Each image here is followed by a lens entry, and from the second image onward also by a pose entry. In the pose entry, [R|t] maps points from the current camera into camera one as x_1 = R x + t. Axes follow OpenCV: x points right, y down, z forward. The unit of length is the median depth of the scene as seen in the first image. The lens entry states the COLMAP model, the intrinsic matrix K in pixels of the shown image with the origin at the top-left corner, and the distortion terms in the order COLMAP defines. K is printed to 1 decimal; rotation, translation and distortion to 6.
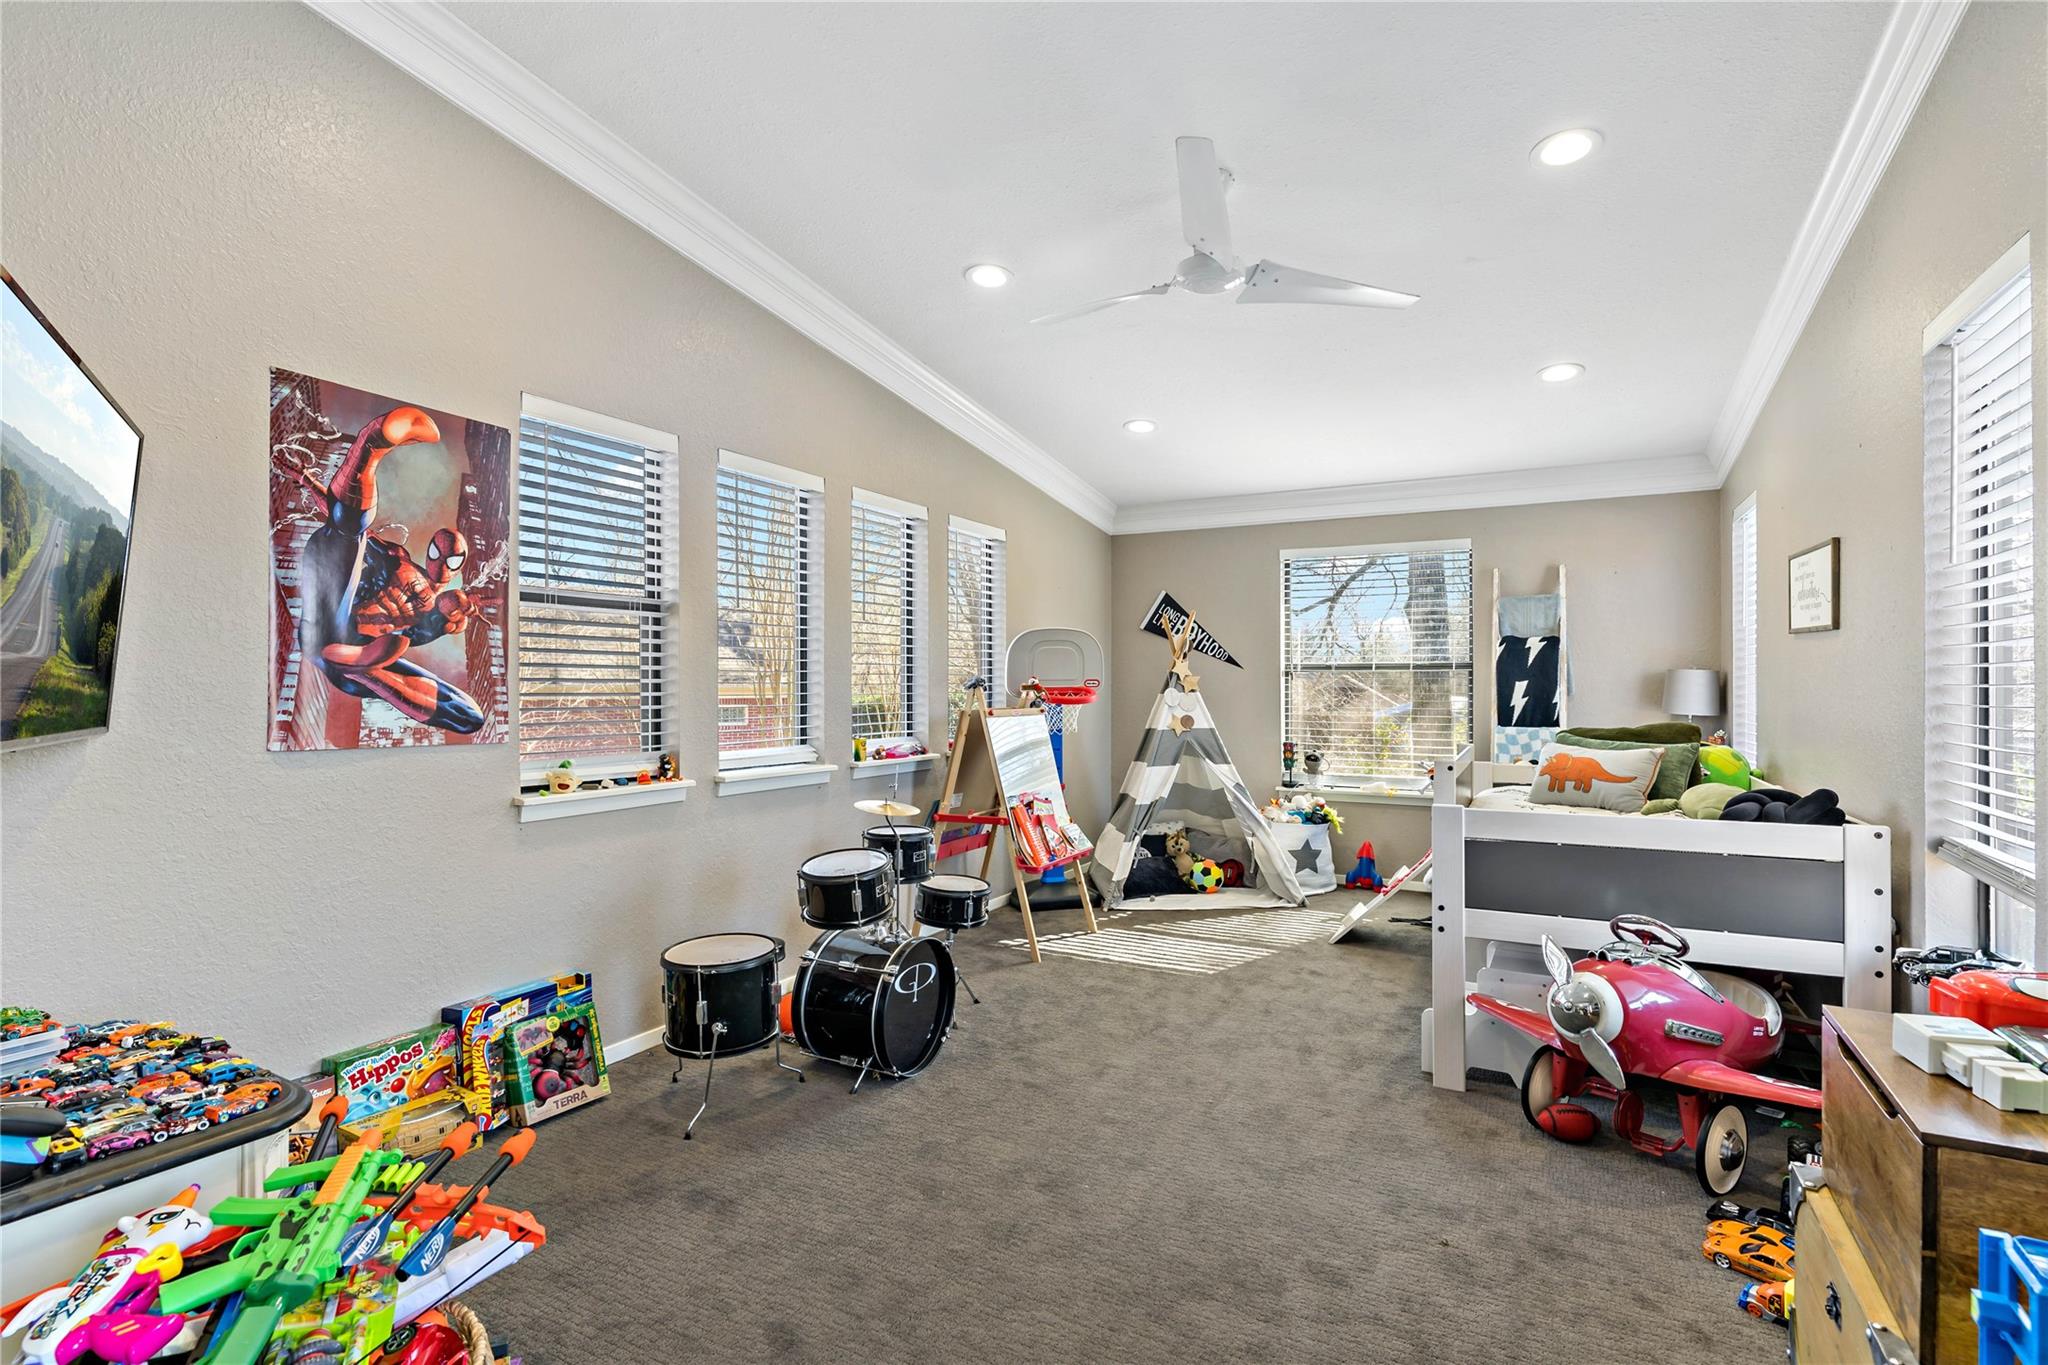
lens RADIAL K [[986.3, 0, 1017.8], [0, 986.3, 681.7], [0, 0, 1]] dist [0.005529, -0.001065]
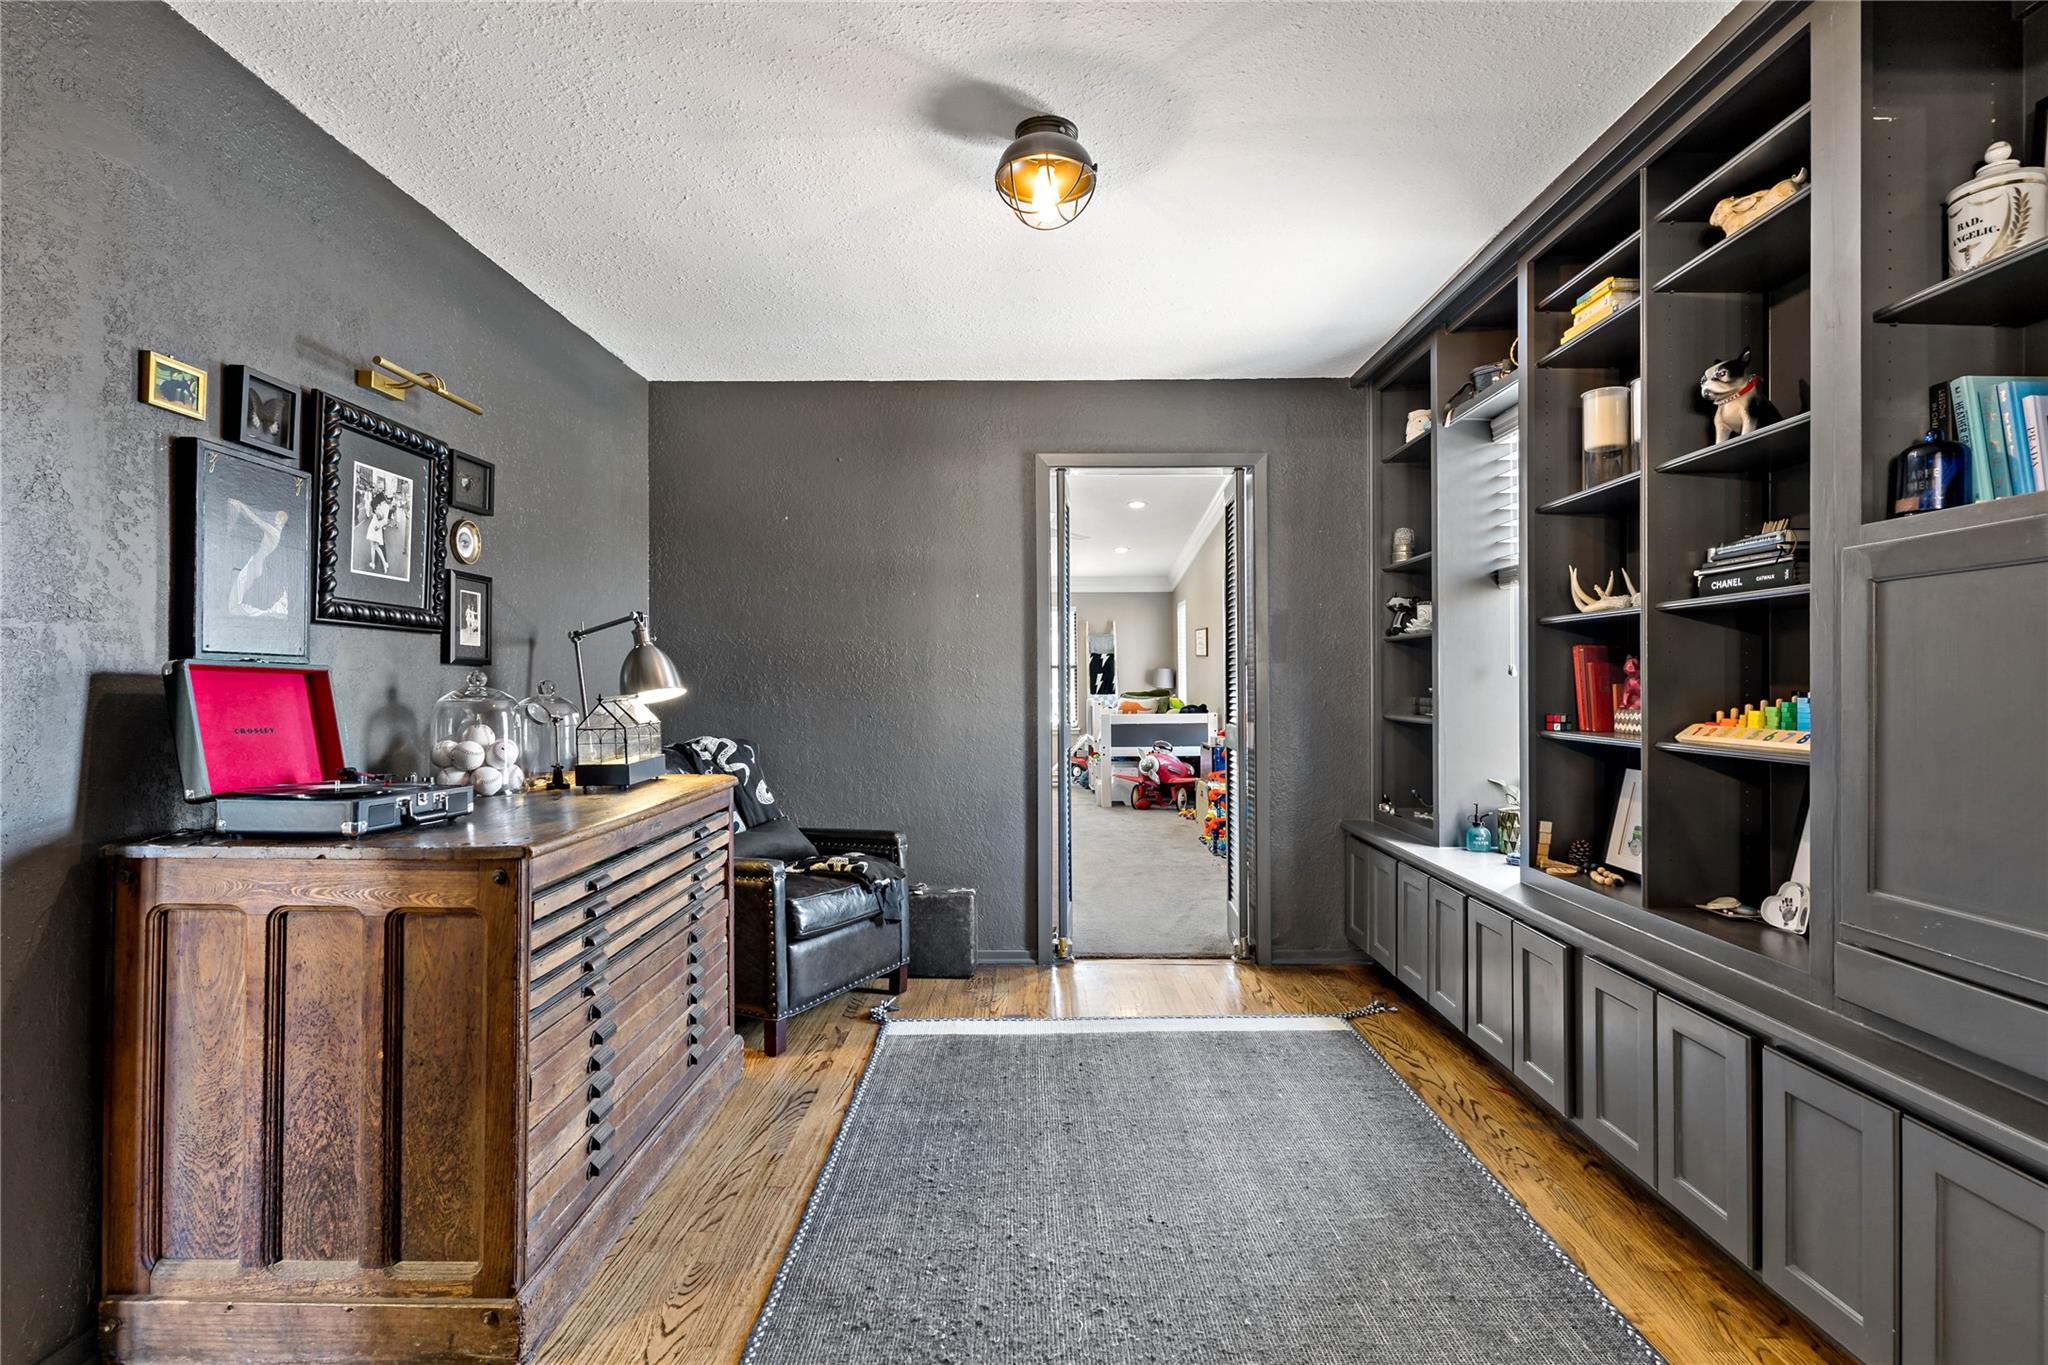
lens RADIAL K [[986.3, 0, 1025.8], [0, 986.3, 674.5], [0, 0, 1]] dist [0.005529, -0.001065]
pose [[0.882237, -0.005206, 0.470777, -0.831001], [0.006032, 0.999982, -0.000247, 0.000924], [-0.470767, 0.003058, 0.882252, -1.073869]]
